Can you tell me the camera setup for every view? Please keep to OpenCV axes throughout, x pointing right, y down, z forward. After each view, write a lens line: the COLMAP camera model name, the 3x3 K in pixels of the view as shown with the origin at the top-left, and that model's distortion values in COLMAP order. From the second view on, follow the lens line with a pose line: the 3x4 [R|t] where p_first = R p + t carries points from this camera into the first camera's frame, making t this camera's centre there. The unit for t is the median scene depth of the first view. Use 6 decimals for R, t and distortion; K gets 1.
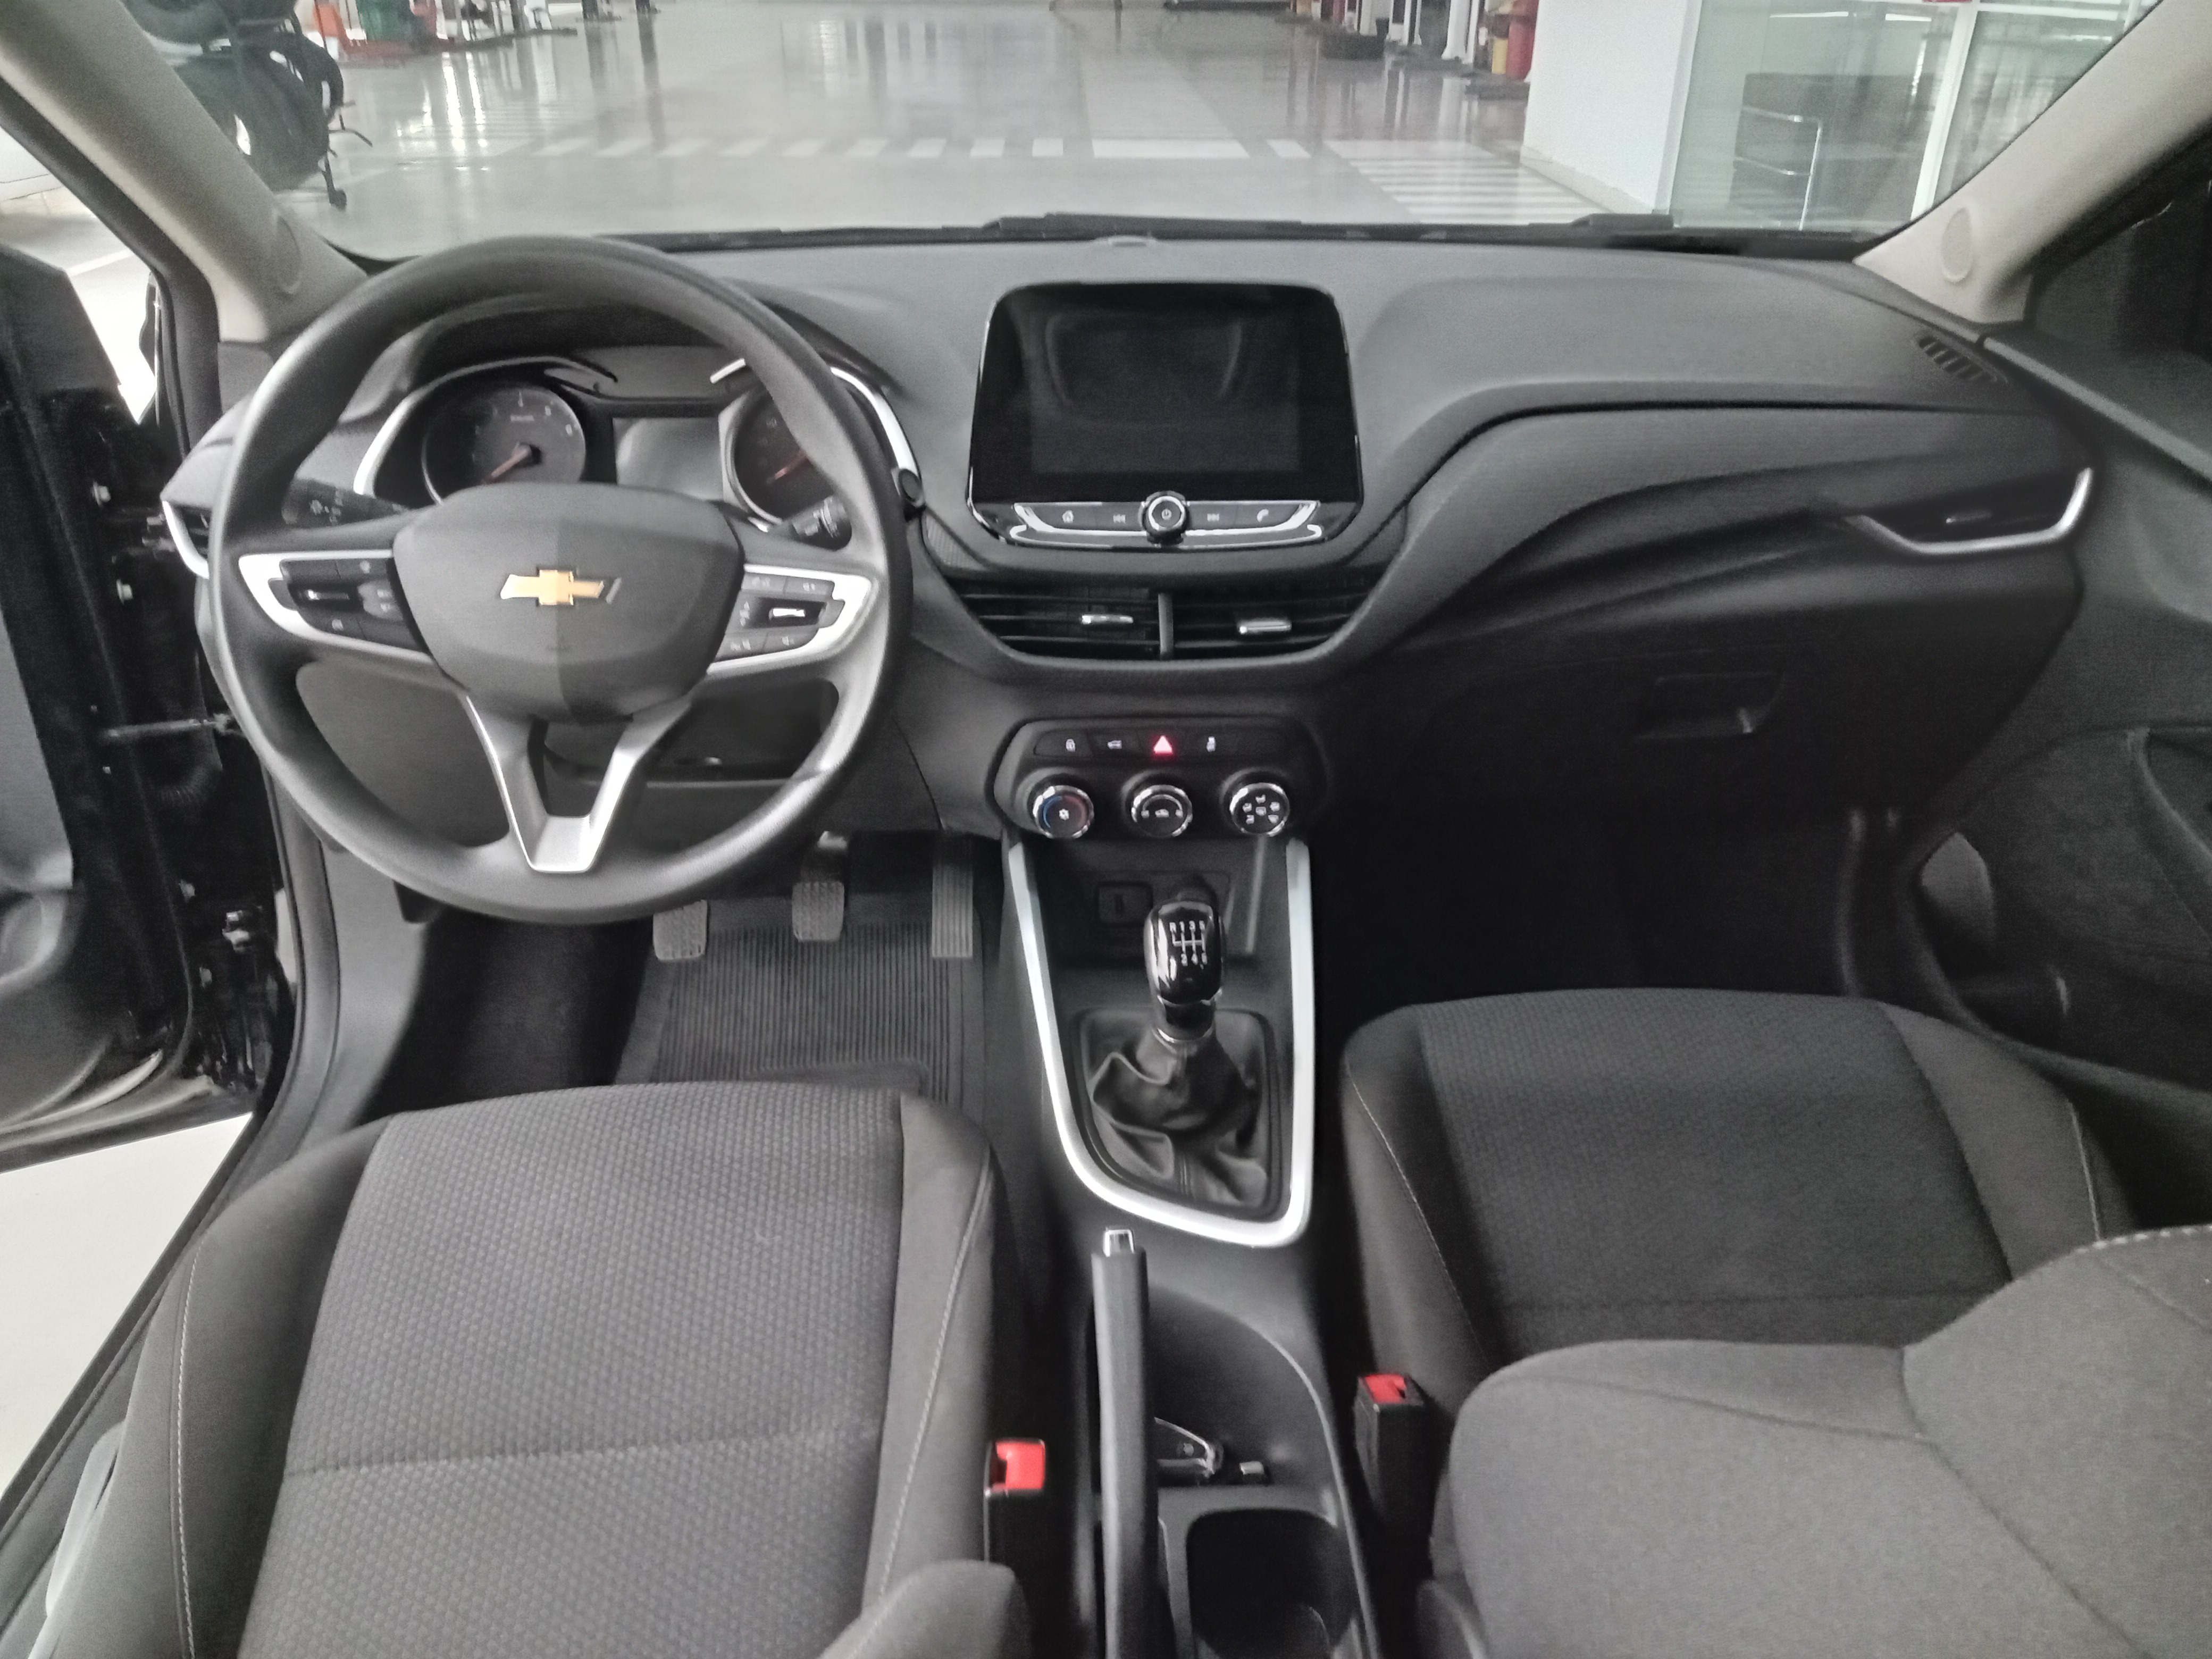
lens RADIAL K [[1604.9, 0, 1120.8], [0, 1604.9, 839.5], [0, 0, 1]] dist [0.000736, -0.000829]
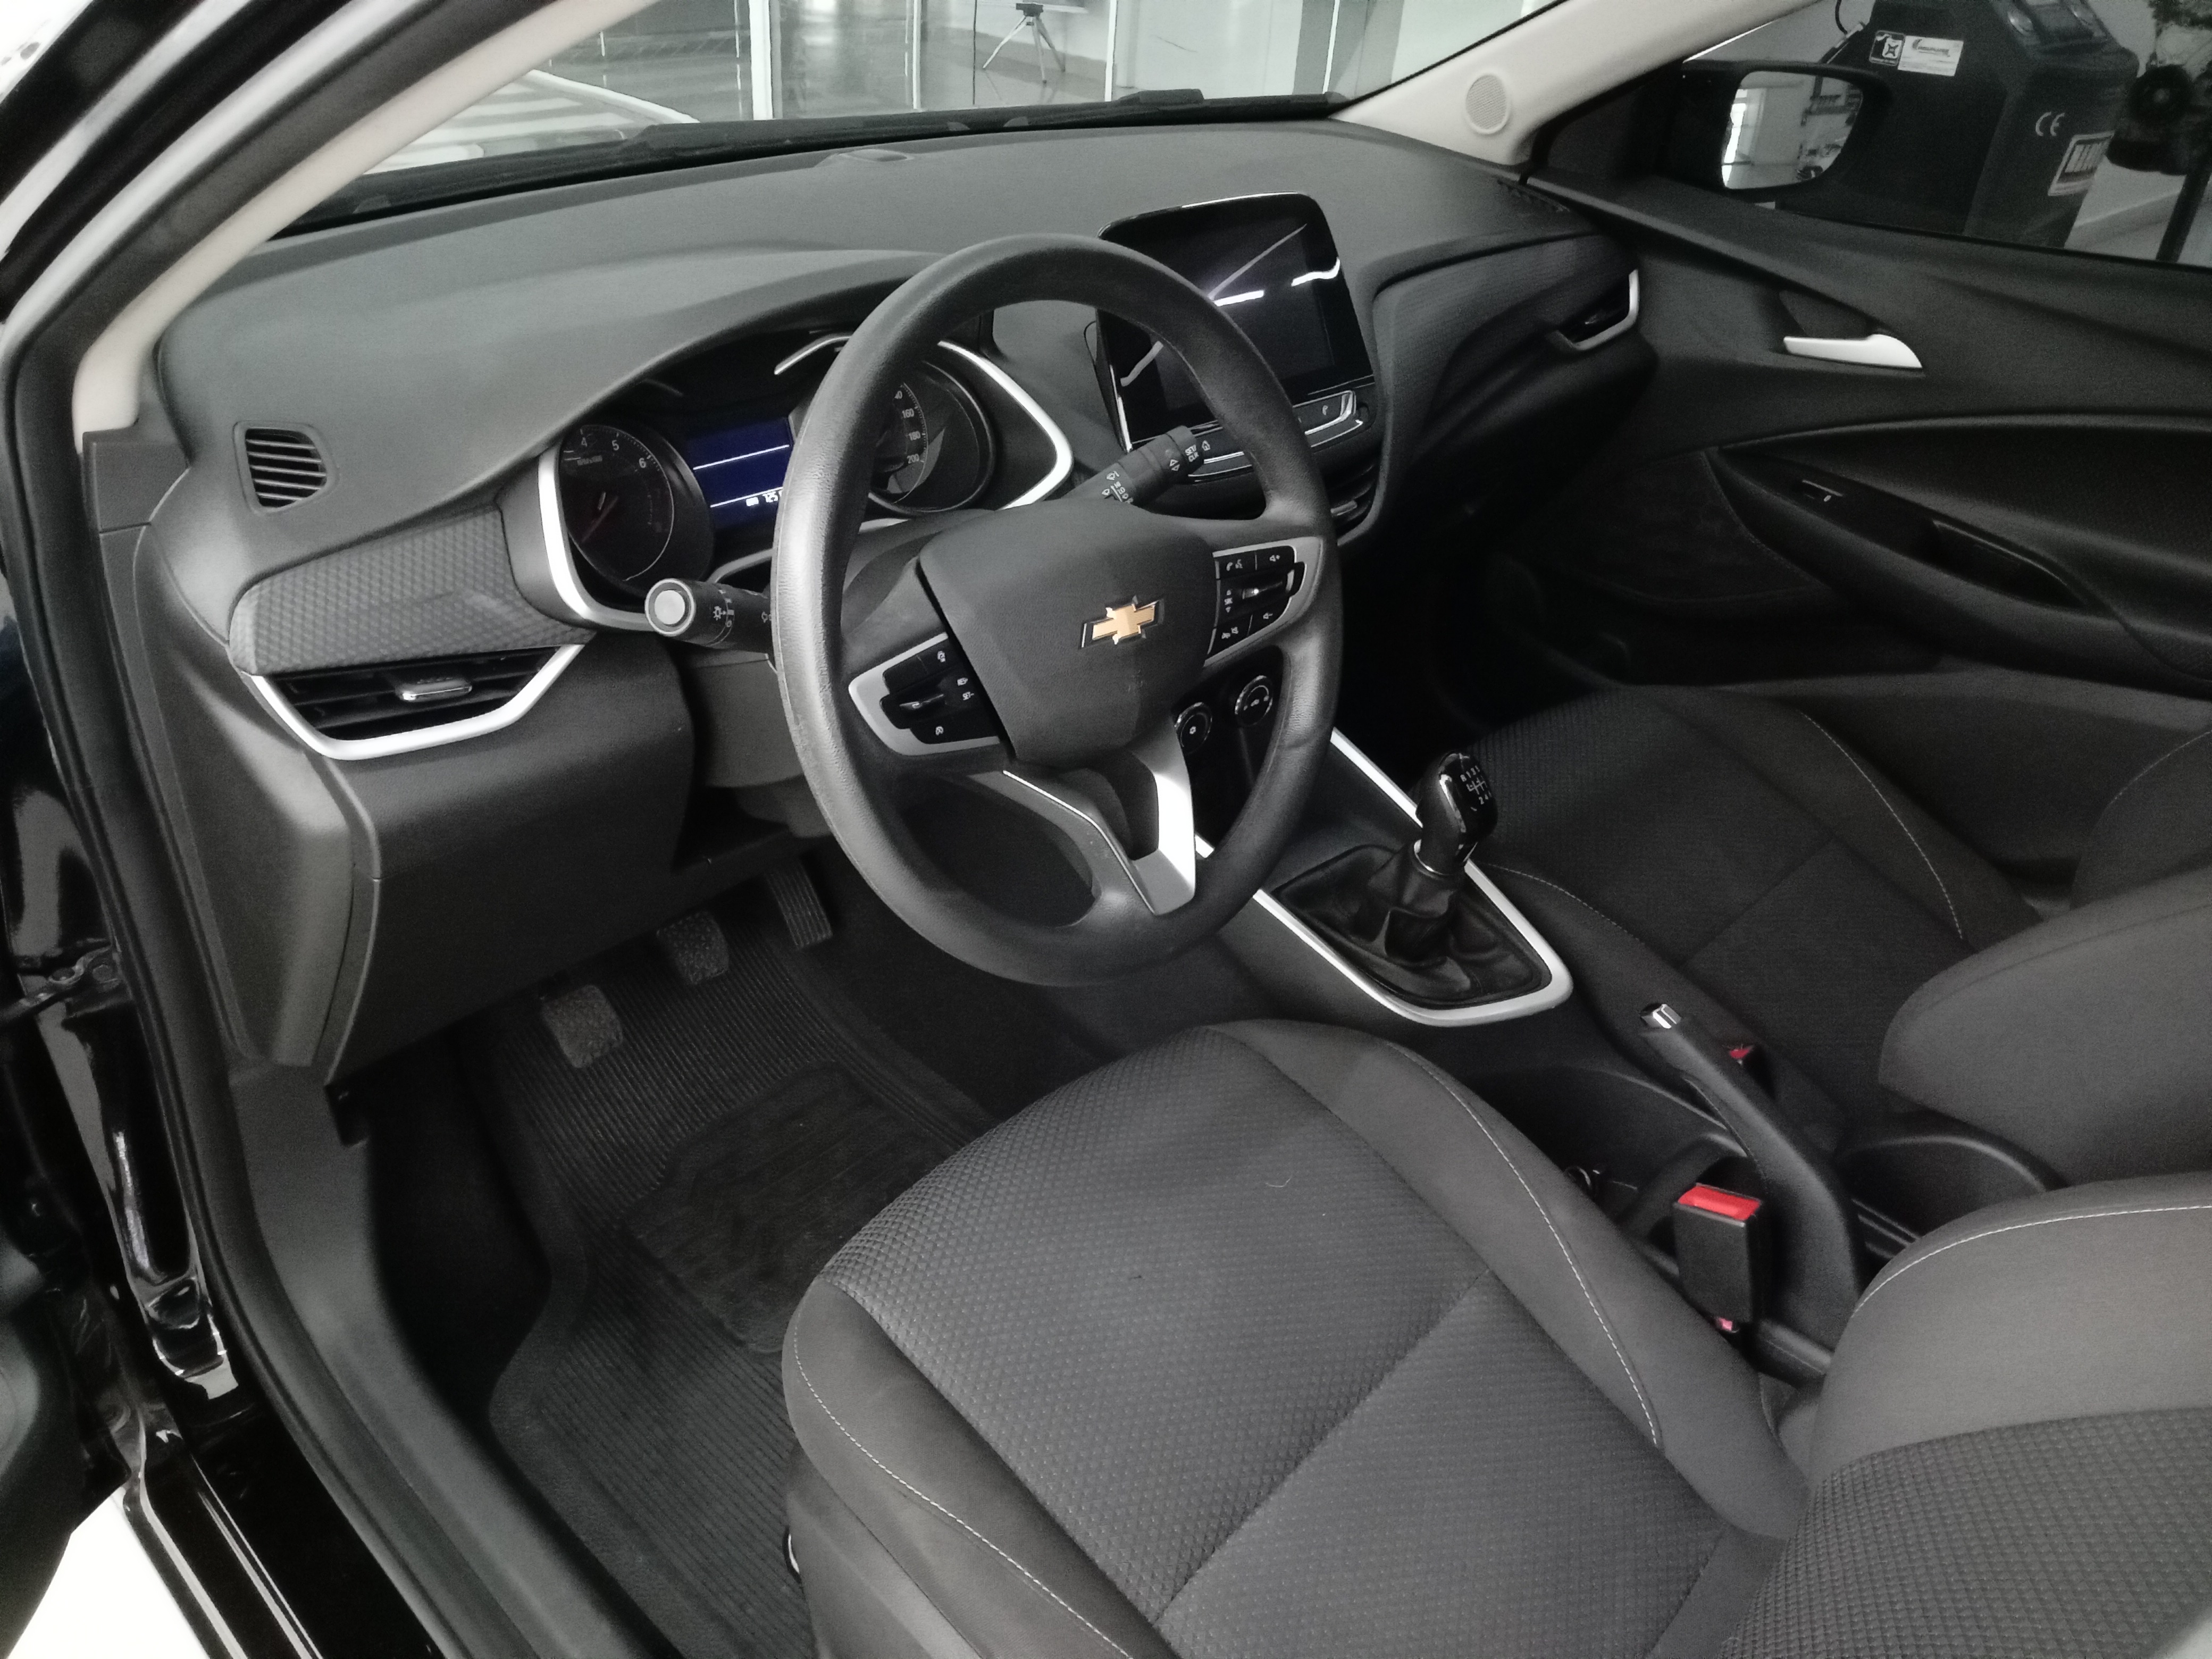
lens RADIAL K [[1581.2, 0, 1106.0], [0, 1581.2, 829.5], [0, 0, 1]] dist [0.020660, -0.002128]
pose [[0.739022, -0.335386, 0.584263, -0.689125], [0.281882, 0.941643, 0.183987, -0.159312], [-0.611874, 0.028723, 0.790434, 0.223727]]
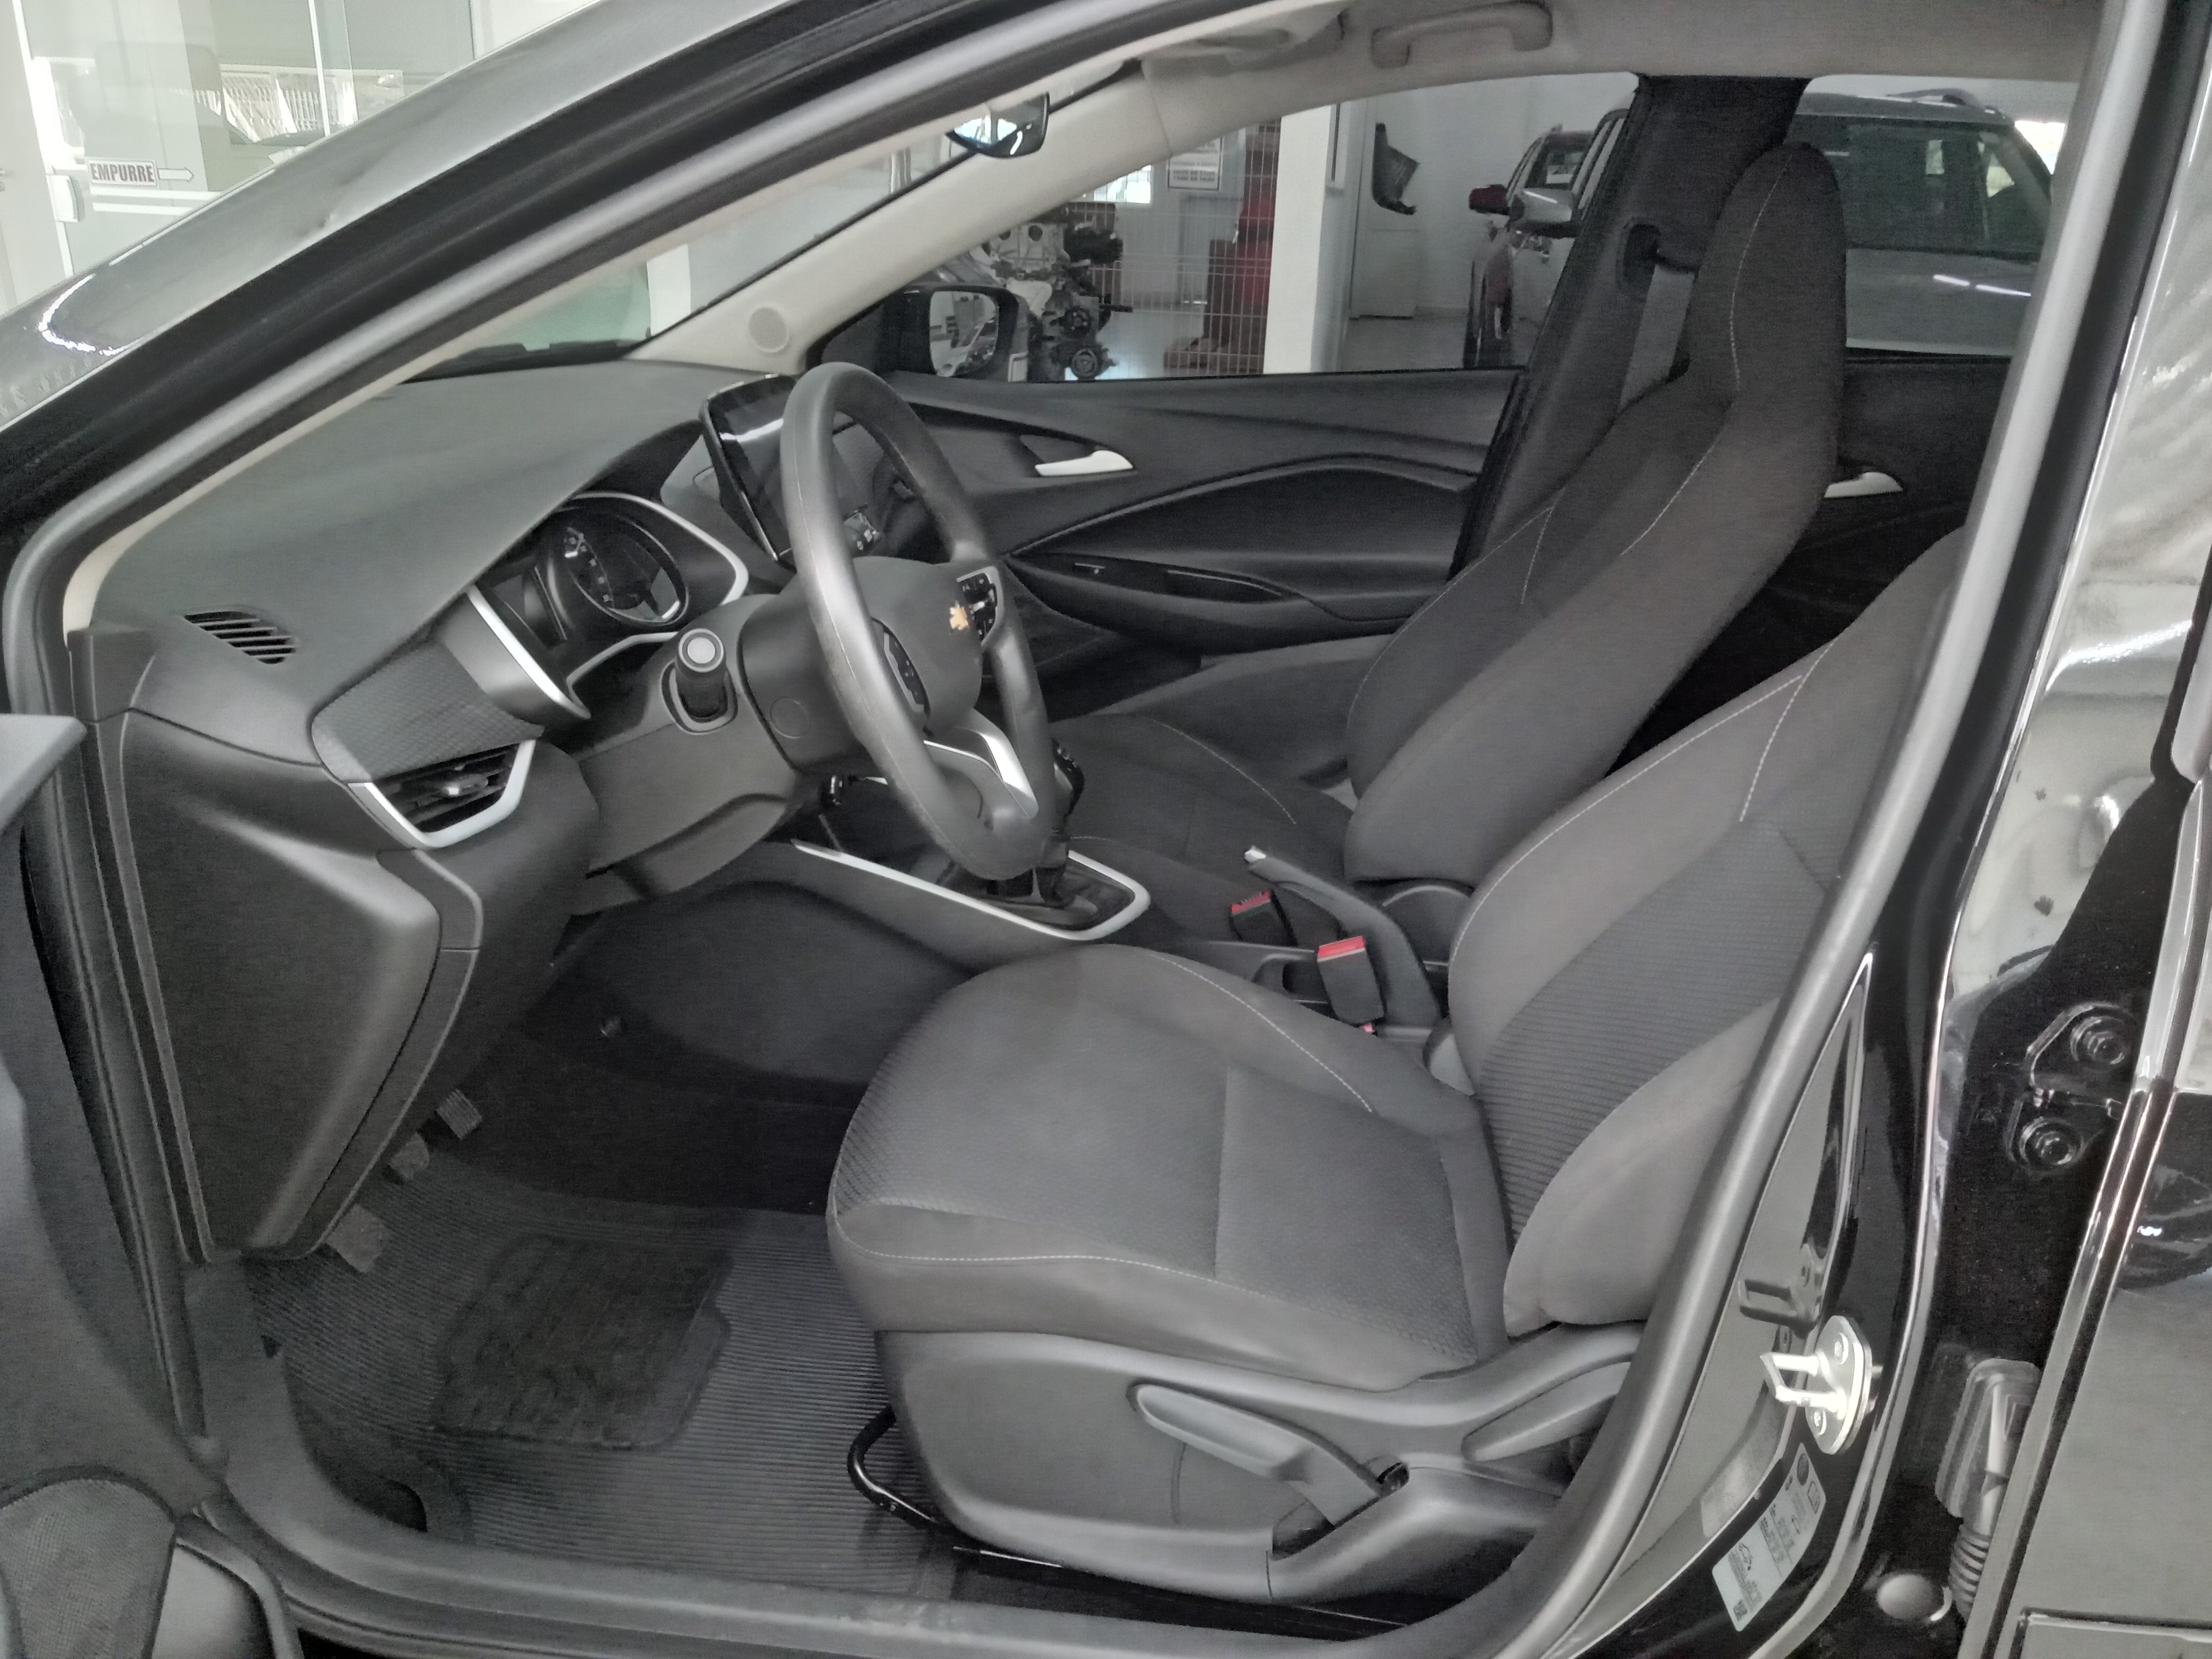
lens RADIAL K [[1587.5, 0, 1106.0], [0, 1587.5, 829.5], [0, 0, 1]] dist [-0.005179, -0.008463]
pose [[0.179764, -0.364207, 0.913804, -1.159222], [0.452956, 0.855247, 0.251763, -0.207054], [-0.873222, 0.368655, 0.318712, 0.417447]]
